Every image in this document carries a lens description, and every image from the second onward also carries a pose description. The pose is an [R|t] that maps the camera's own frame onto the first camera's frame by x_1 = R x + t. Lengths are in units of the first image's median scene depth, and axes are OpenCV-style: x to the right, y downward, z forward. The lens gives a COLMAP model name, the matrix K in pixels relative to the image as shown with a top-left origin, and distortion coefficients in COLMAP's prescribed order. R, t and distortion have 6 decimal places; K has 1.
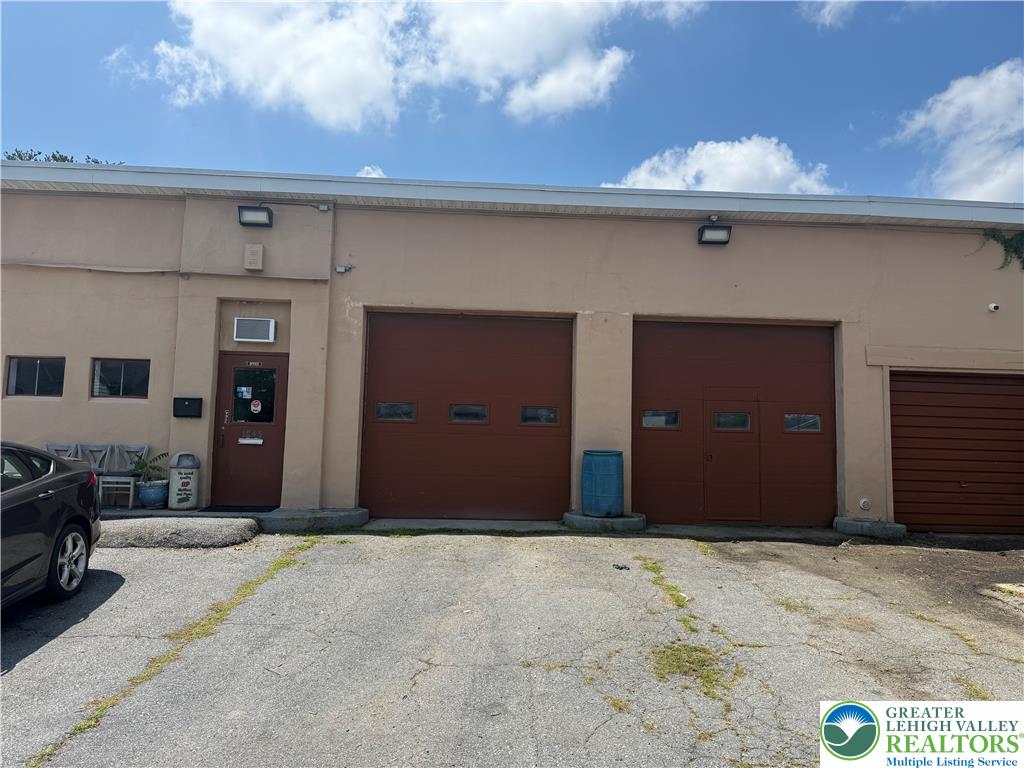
lens RADIAL K [[701.8, 0, 510.8], [0, 701.8, 385.8], [0, 0, 1]] dist [-0.000915, -0.027141]
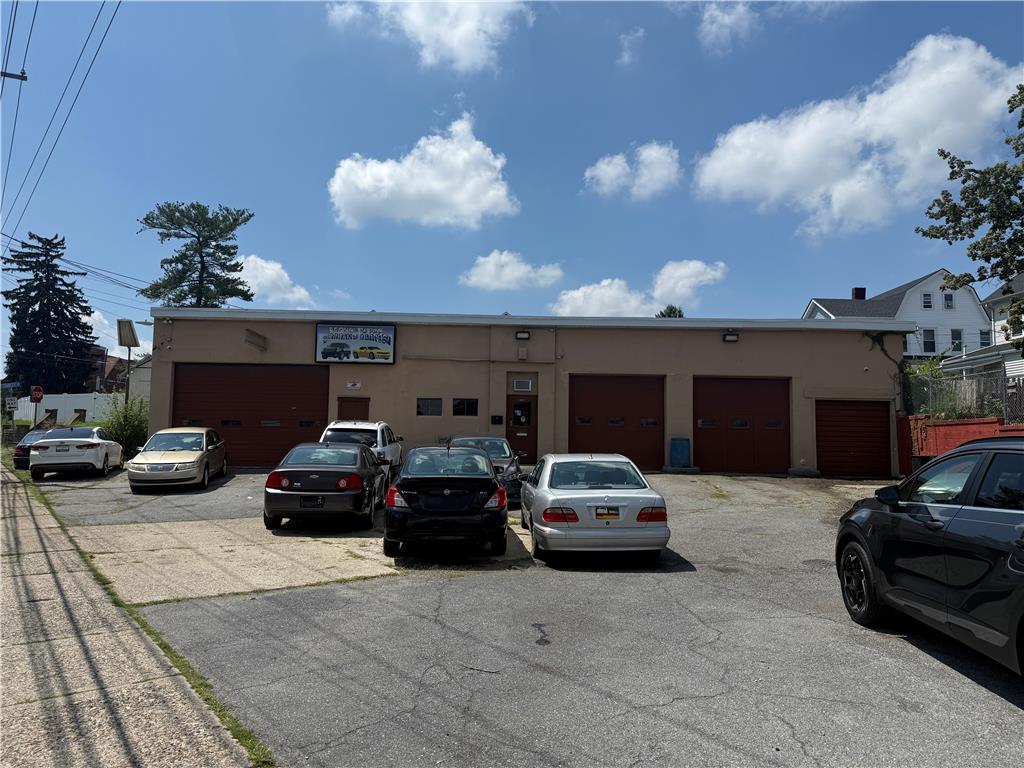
lens RADIAL K [[701.8, 0, 514.0], [0, 701.8, 384.8], [0, 0, 1]] dist [-0.000915, -0.027141]
pose [[0.997654, -0.011299, -0.067518, -0.240400], [0.011854, 0.999899, 0.007817, -0.099297], [0.067423, -0.008599, 0.997687, -1.248939]]
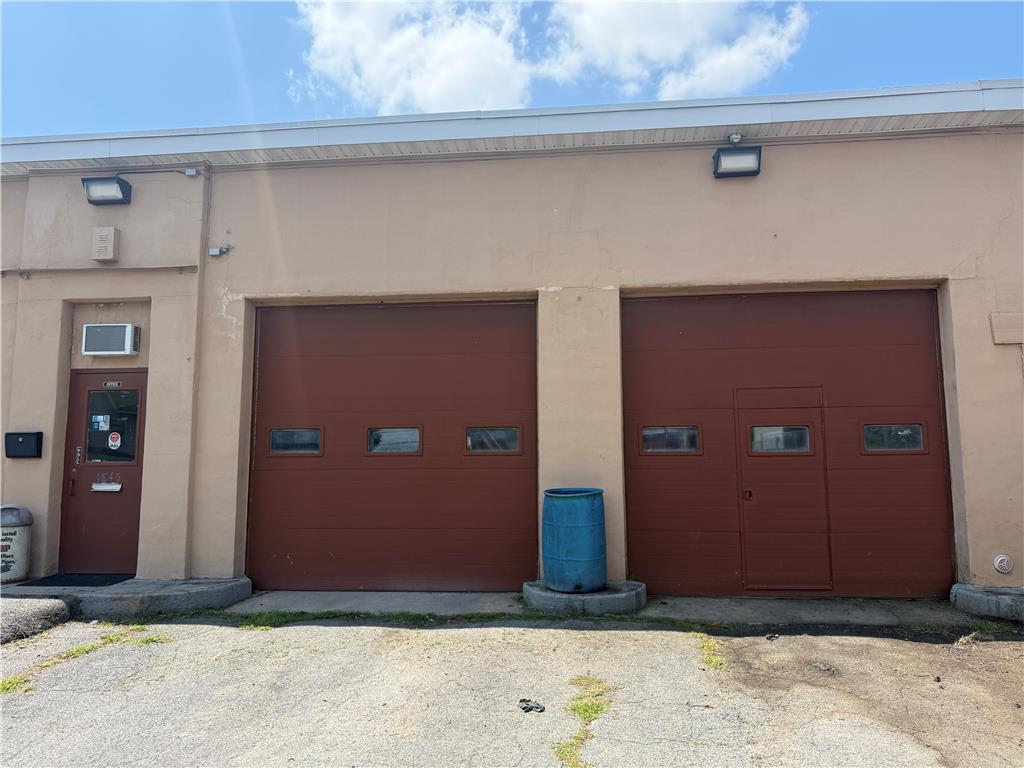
lens RADIAL K [[701.8, 0, 530.5], [0, 701.8, 386.5], [0, 0, 1]] dist [-0.000915, -0.027141]
pose [[0.987874, -0.043890, -0.148927, 0.193816], [0.040173, 0.998804, -0.027879, 0.010421], [0.149973, 0.021559, 0.988455, 0.325393]]
